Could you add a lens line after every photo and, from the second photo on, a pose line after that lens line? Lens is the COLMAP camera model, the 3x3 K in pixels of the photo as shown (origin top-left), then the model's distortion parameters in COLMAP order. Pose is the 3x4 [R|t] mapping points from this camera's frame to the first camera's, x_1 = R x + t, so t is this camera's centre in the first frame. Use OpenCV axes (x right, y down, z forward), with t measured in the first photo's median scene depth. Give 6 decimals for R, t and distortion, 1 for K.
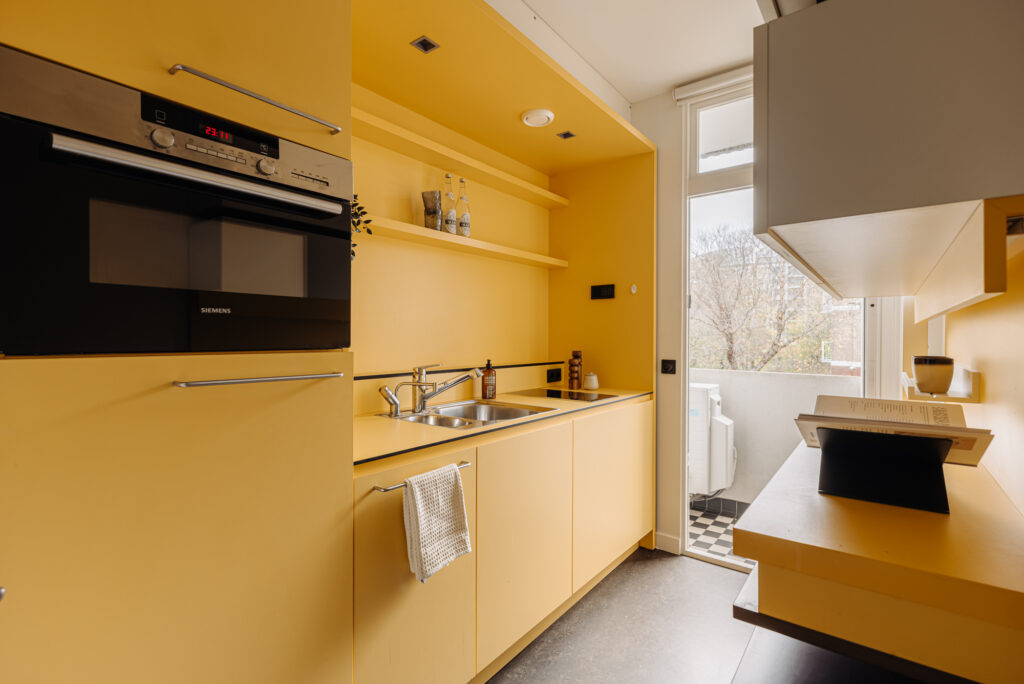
lens RADIAL K [[460.0, 0, 515.5], [0, 460.0, 342.0], [0, 0, 1]] dist [0.009871, 0.000166]
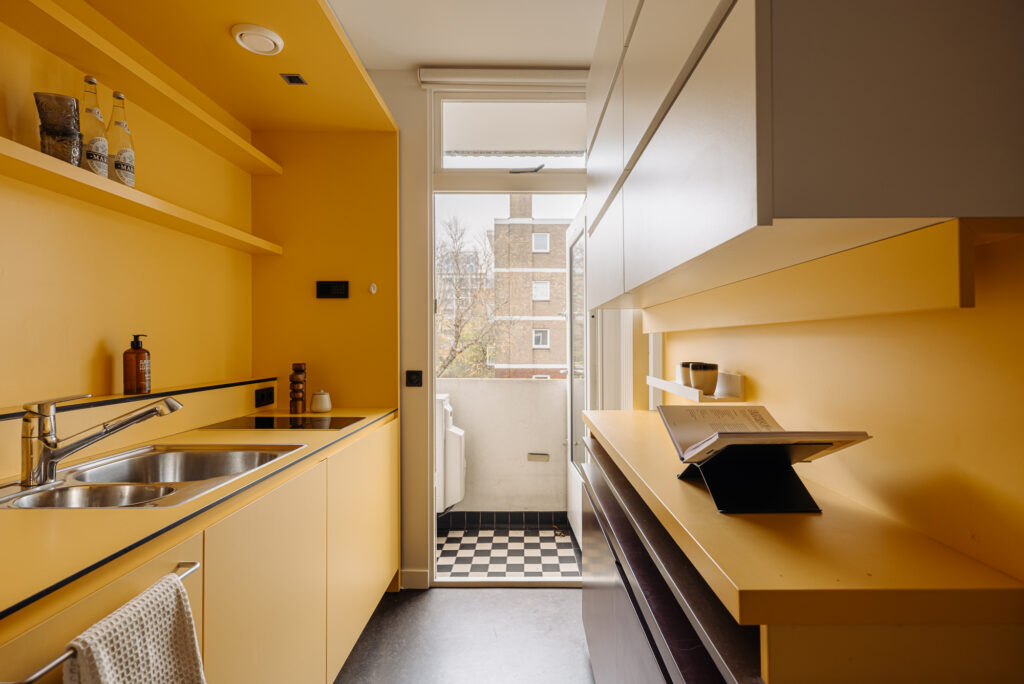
lens RADIAL K [[487.8, 0, 513.7], [0, 487.8, 342.8], [0, 0, 1]] dist [0.009099, -0.001447]
pose [[0.796120, -0.001358, 0.605137, -0.082657], [0.008803, 0.999918, -0.009338, -0.004657], [-0.605075, 0.012761, 0.796066, 0.135248]]
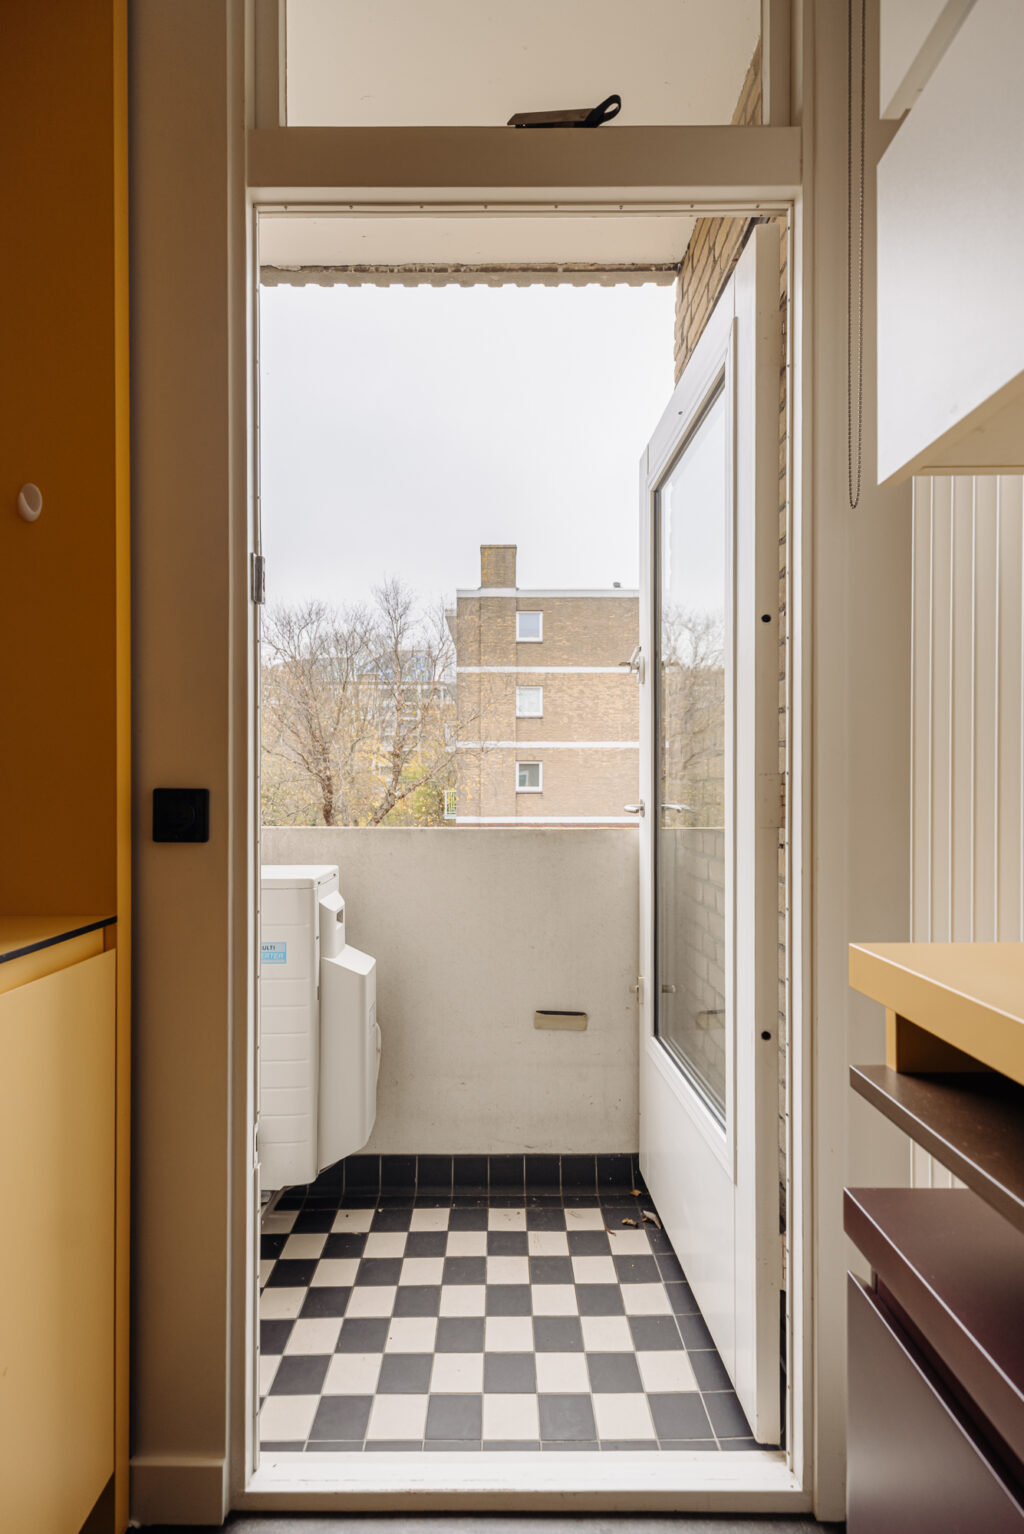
lens RADIAL K [[730.7, 0, 511.3], [0, 730.7, 793.6], [0, 0, 1]] dist [0.009099, -0.001447]
pose [[0.773944, -0.003815, 0.633242, 0.212161], [0.004558, 0.999990, 0.000453, 0.041735], [-0.633237, 0.002535, 0.773954, 0.551991]]
